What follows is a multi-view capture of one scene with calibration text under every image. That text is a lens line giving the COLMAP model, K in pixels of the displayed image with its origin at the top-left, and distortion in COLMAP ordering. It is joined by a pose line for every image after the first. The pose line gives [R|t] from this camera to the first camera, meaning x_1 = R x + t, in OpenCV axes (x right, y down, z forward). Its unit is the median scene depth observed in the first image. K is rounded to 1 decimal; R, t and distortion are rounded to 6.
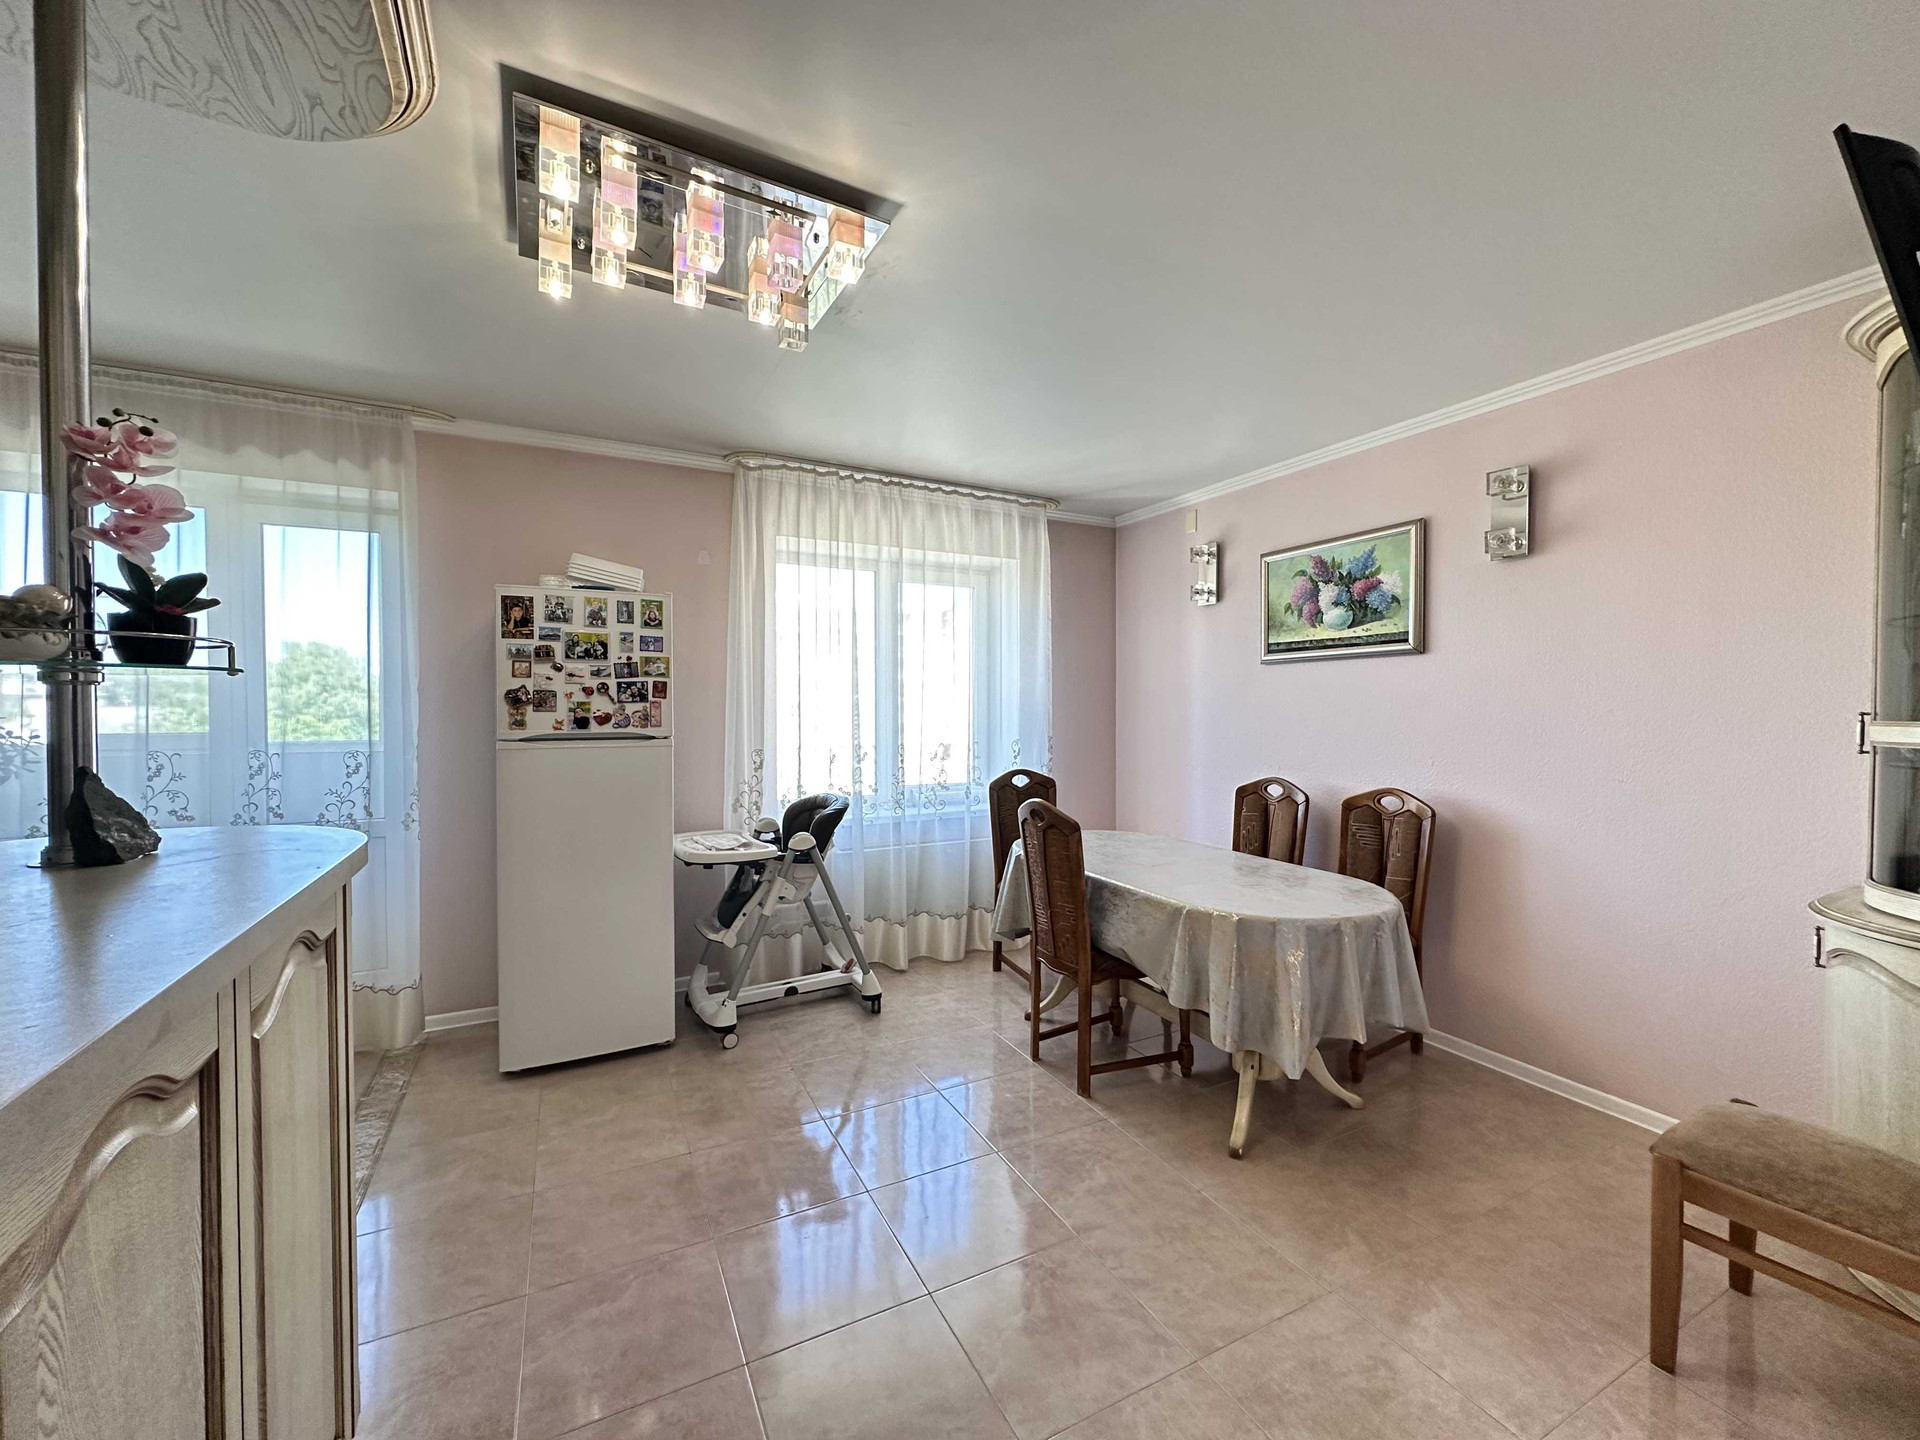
lens RADIAL K [[770.1, 0, 959.7], [0, 770.1, 717.9], [0, 0, 1]] dist [0.001909, 0.000771]
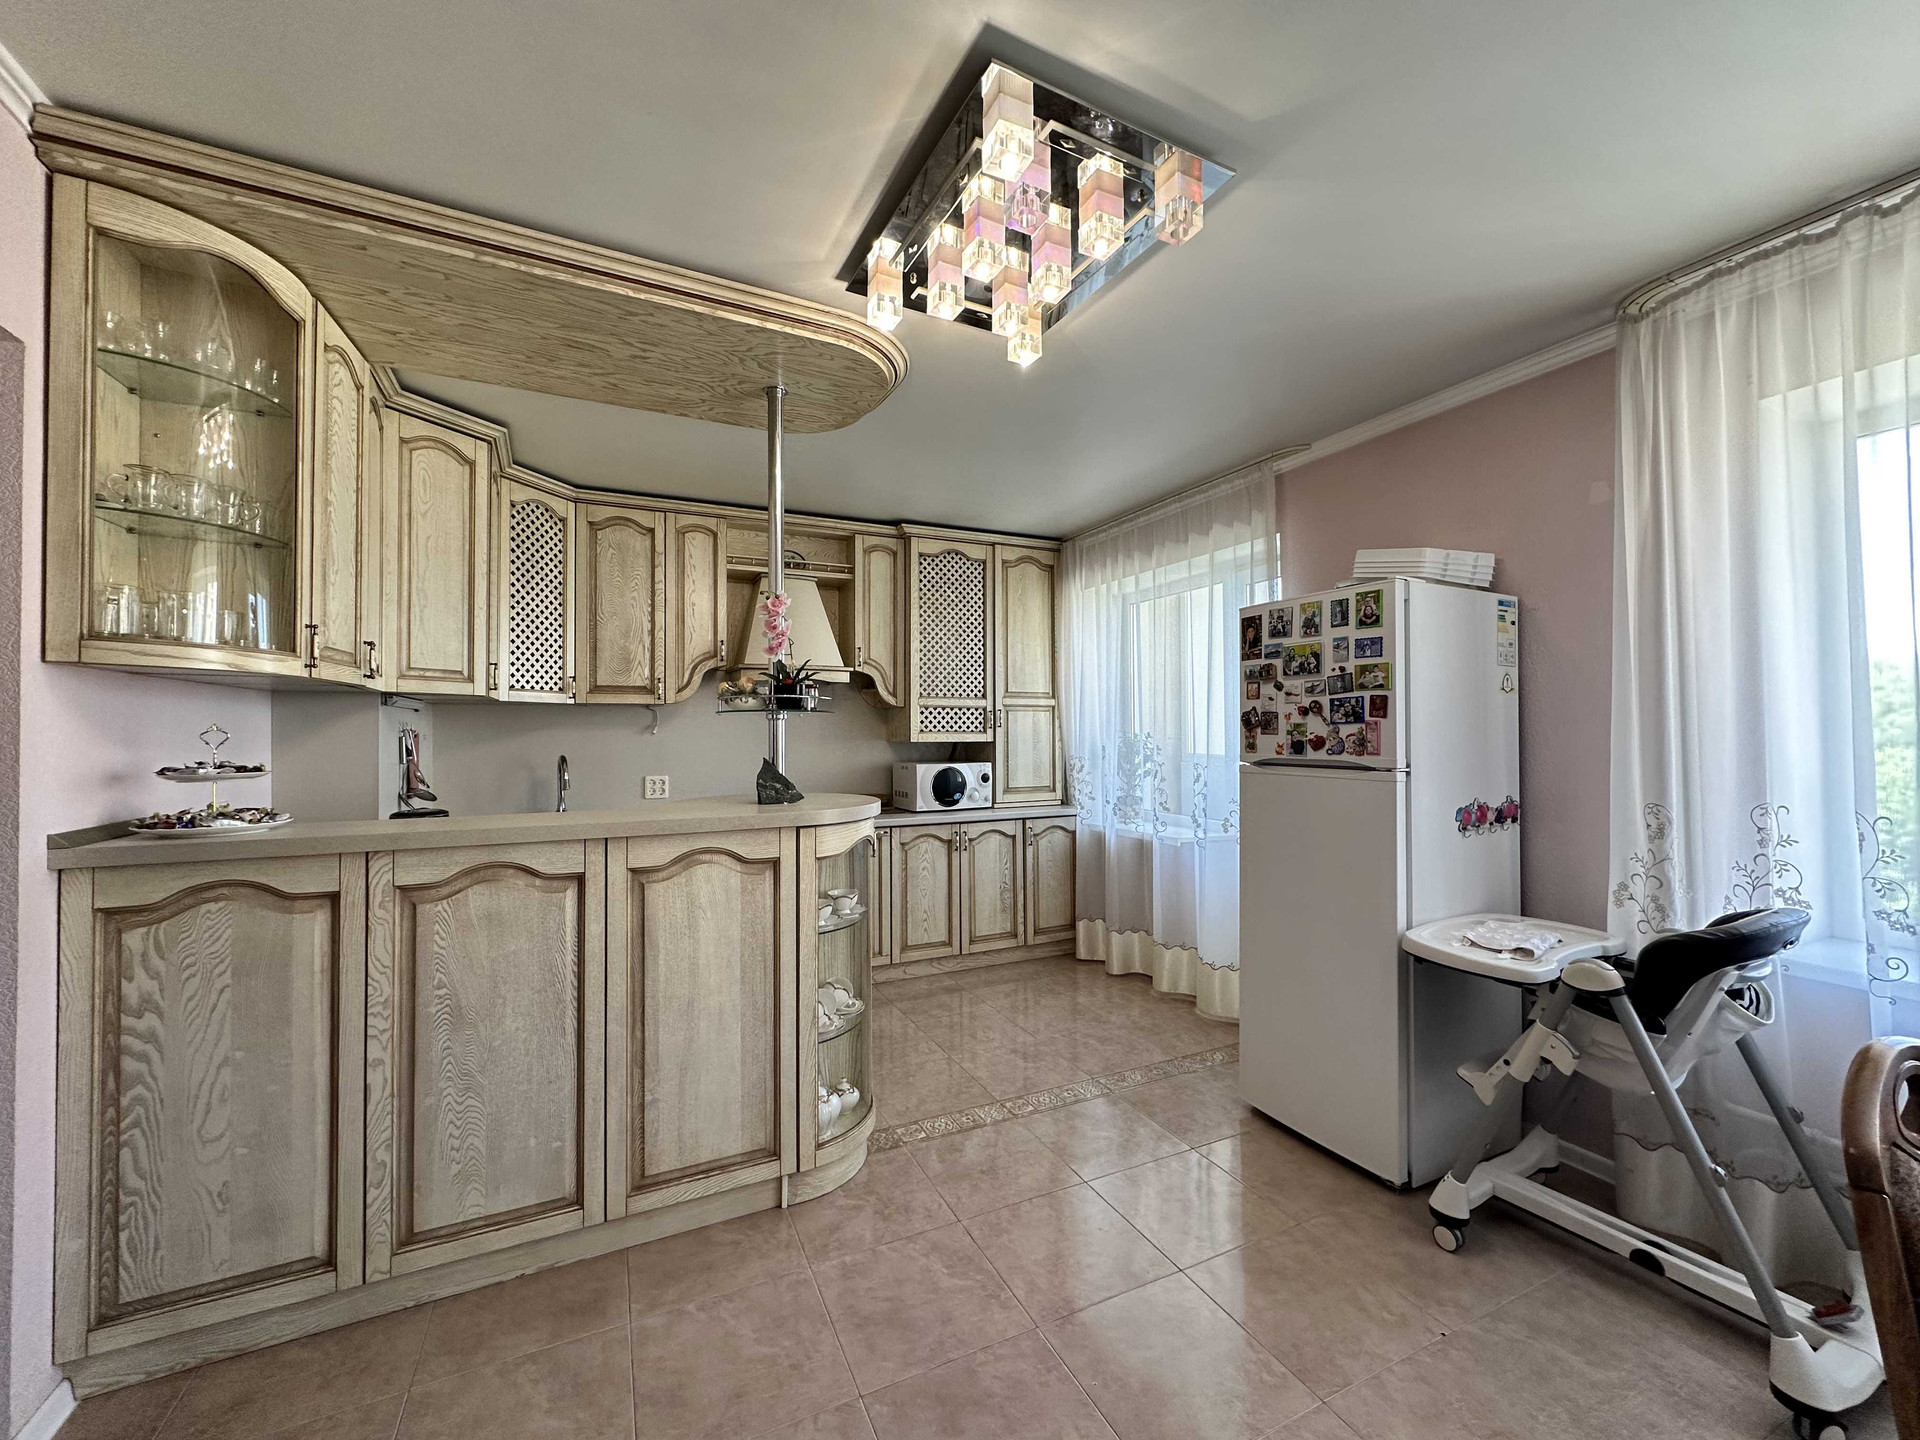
lens RADIAL K [[770.1, 0, 962.1], [0, 770.1, 720.1], [0, 0, 1]] dist [0.001909, 0.000771]
pose [[-0.032819, -0.014401, -0.999358, 0.398359], [-0.013680, 0.999809, -0.013958, -0.006991], [0.999368, 0.013213, -0.033010, 0.635275]]
